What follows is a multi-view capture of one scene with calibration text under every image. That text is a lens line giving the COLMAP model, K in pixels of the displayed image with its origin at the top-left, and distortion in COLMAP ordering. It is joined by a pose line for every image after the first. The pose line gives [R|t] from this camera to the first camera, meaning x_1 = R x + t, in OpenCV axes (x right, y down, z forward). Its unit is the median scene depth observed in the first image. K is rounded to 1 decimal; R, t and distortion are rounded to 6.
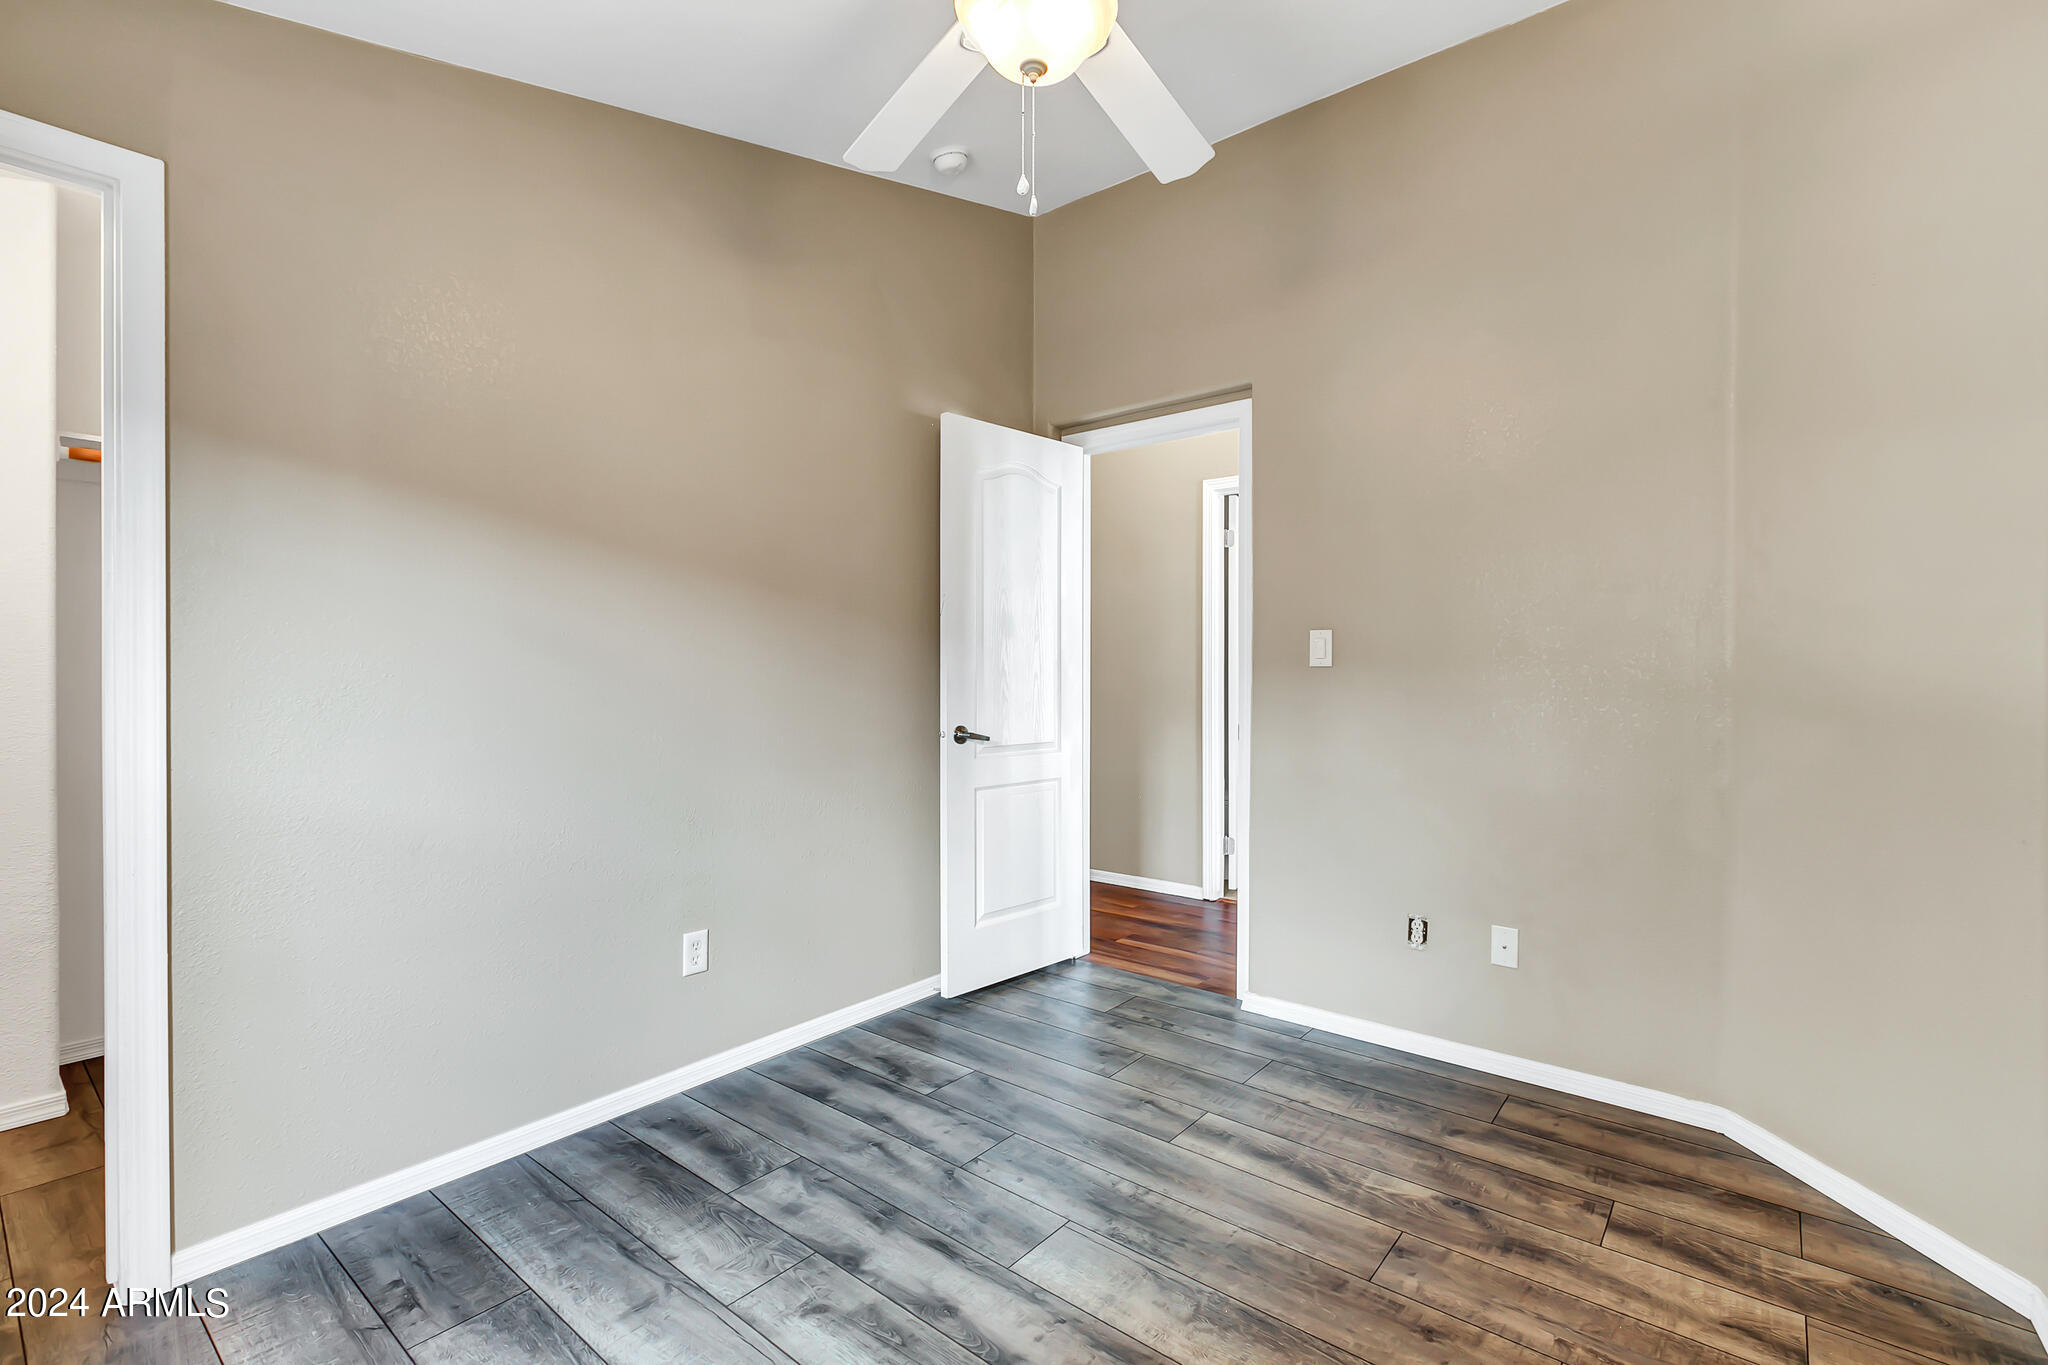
lens RADIAL K [[923.9, 0, 1033.4], [0, 923.9, 674.0], [0, 0, 1]] dist [0.001791, 0.000360]
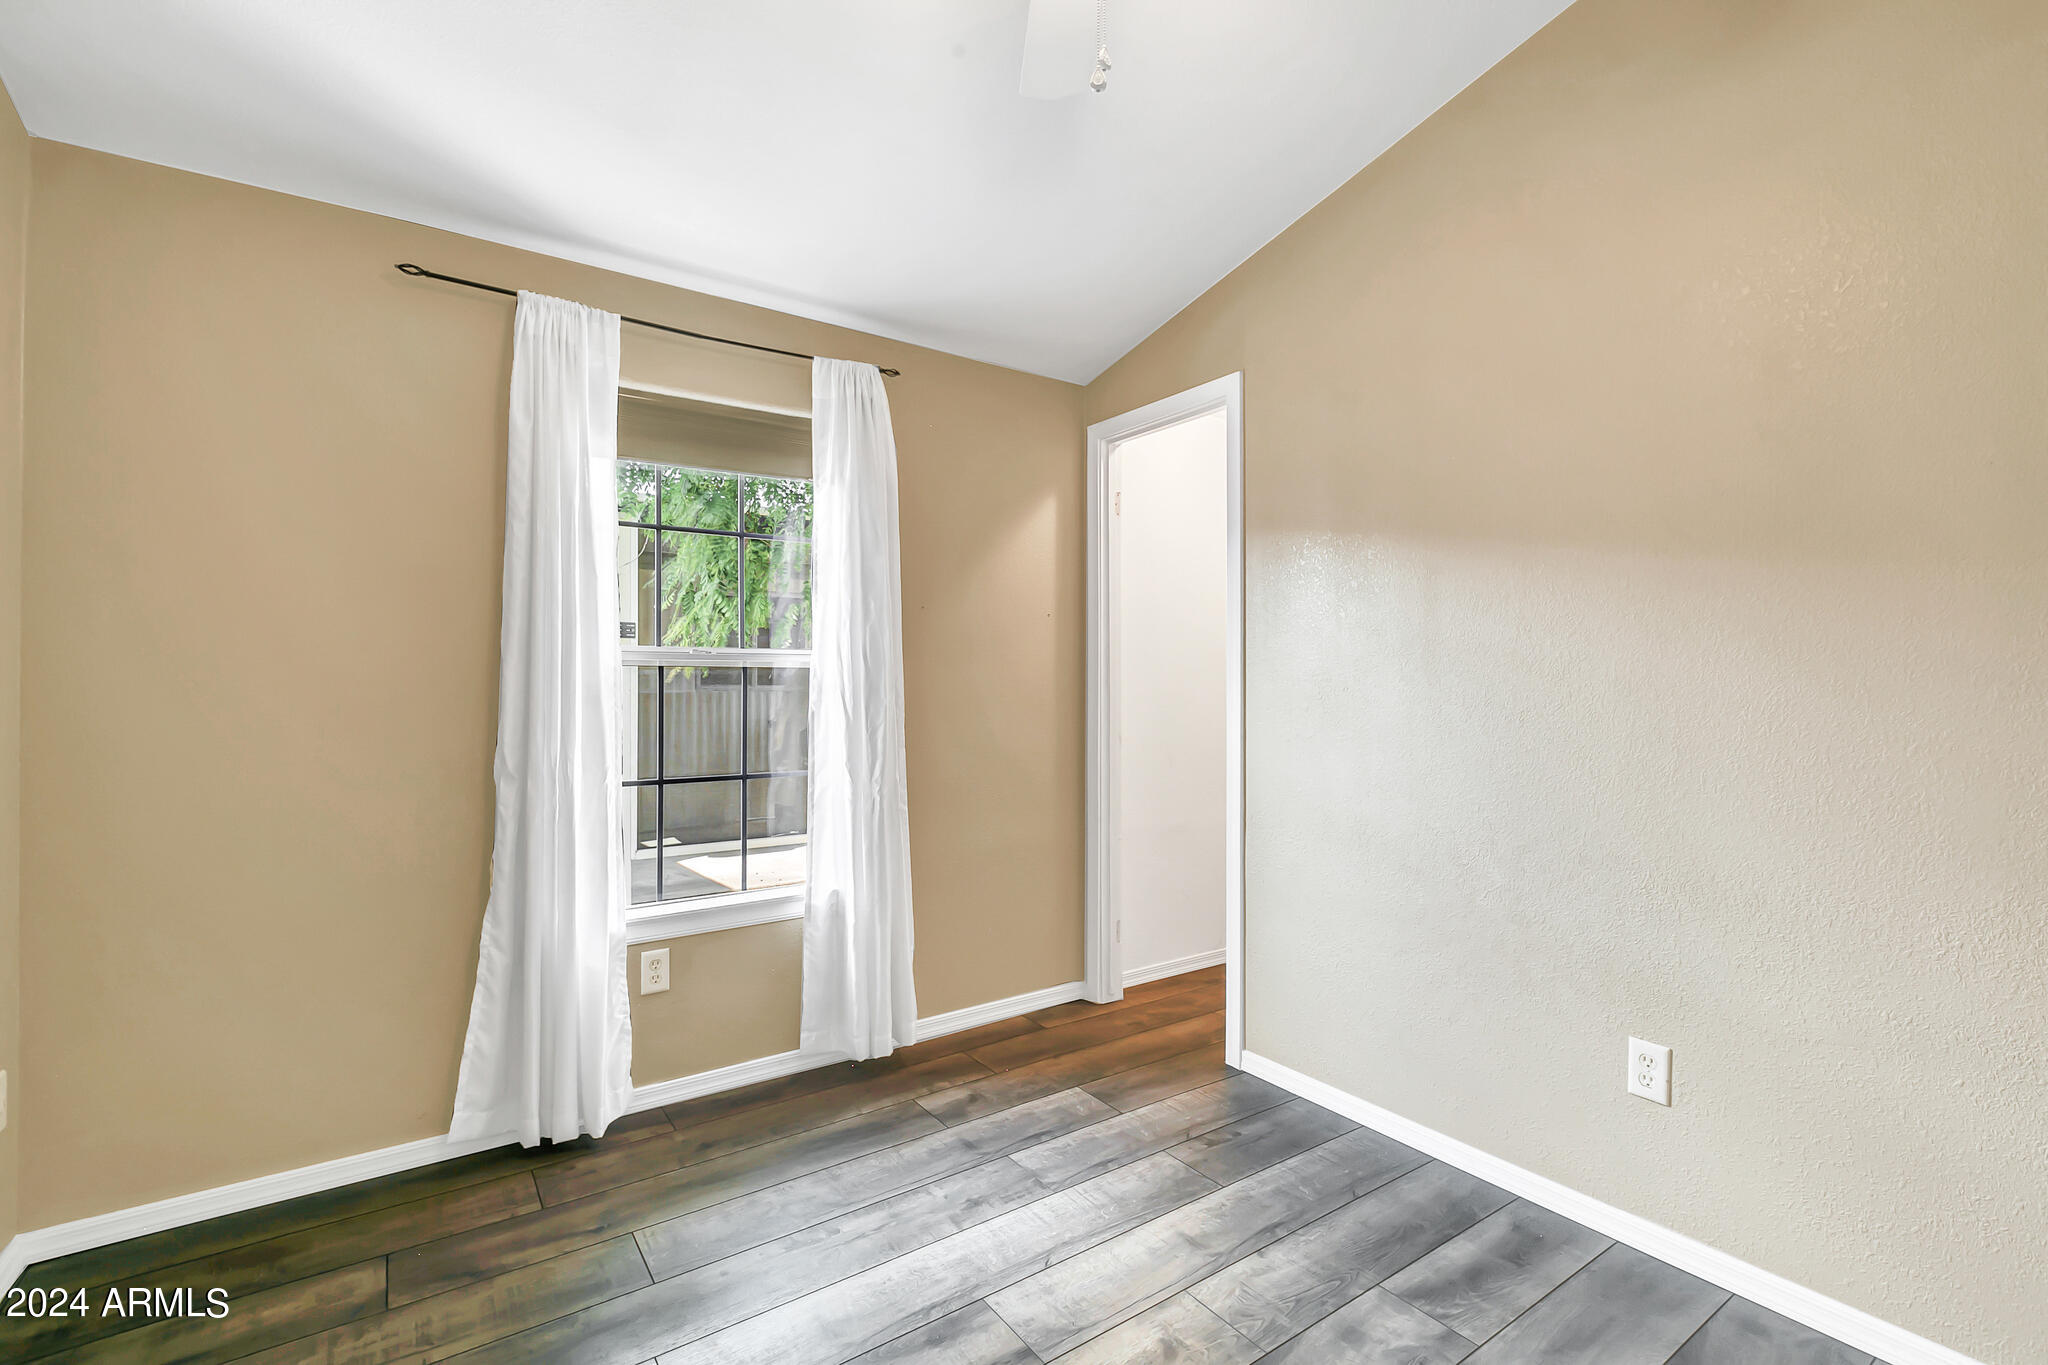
lens RADIAL K [[923.9, 0, 1033.4], [0, 923.9, 674.0], [0, 0, 1]] dist [0.001791, 0.000360]
pose [[-0.287138, -0.011483, -0.957820, 0.695109], [-0.002449, 0.999934, -0.011254, -0.004237], [0.957886, -0.000885, -0.287147, 1.079036]]
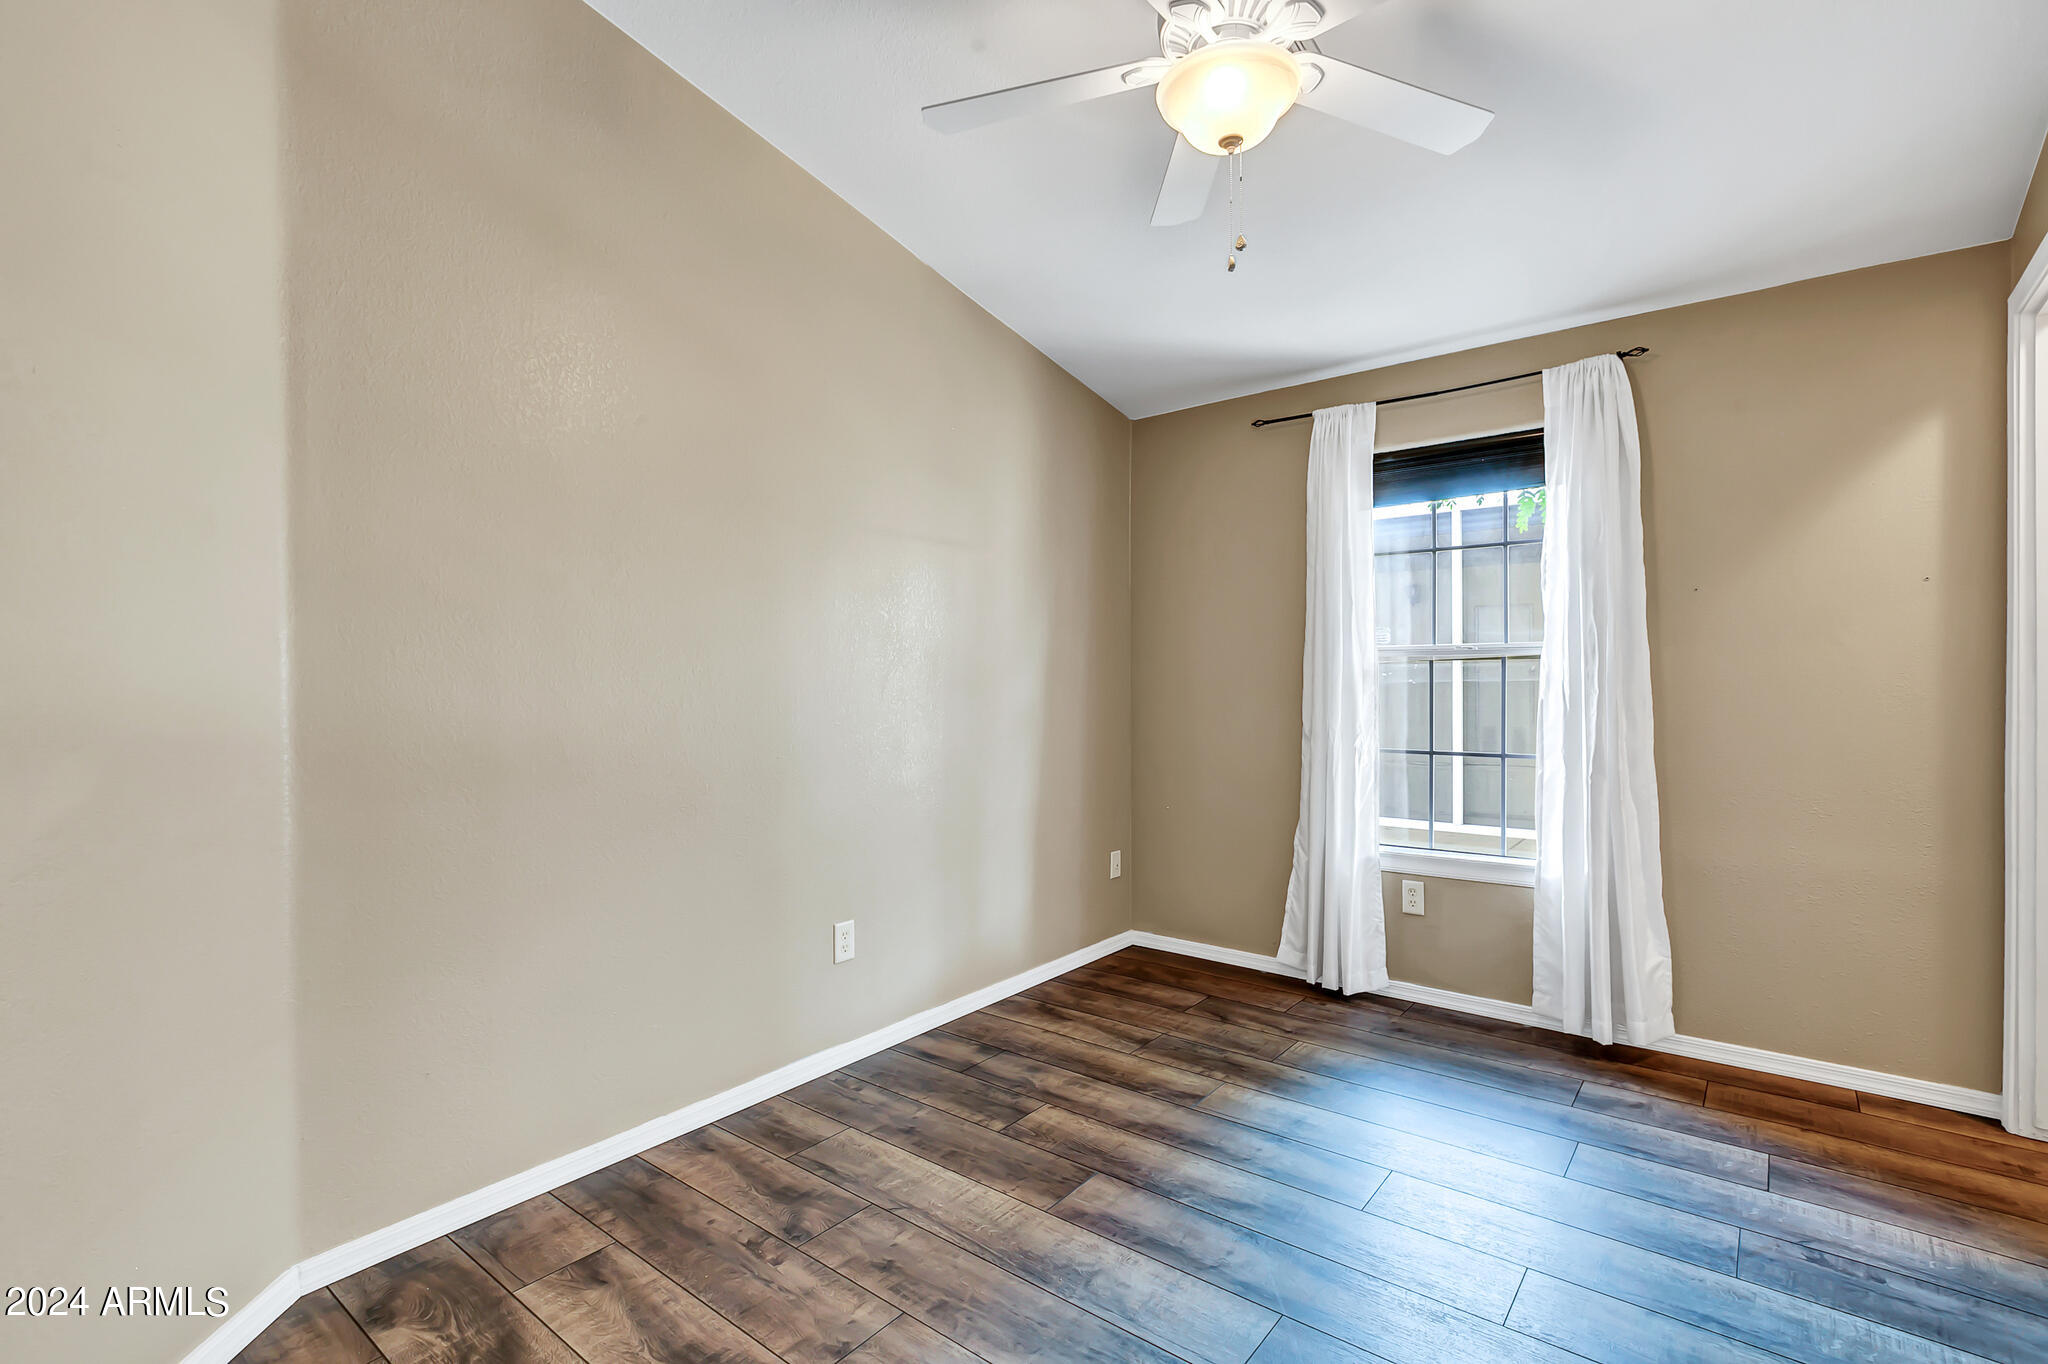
lens RADIAL K [[923.9, 0, 1033.4], [0, 923.9, 673.5], [0, 0, 1]] dist [0.001791, 0.000360]
pose [[-0.999905, 0.005904, 0.012493, 0.213422], [0.005891, 0.999982, -0.001106, -0.009197], [-0.012499, -0.001032, -0.999921, 1.977818]]
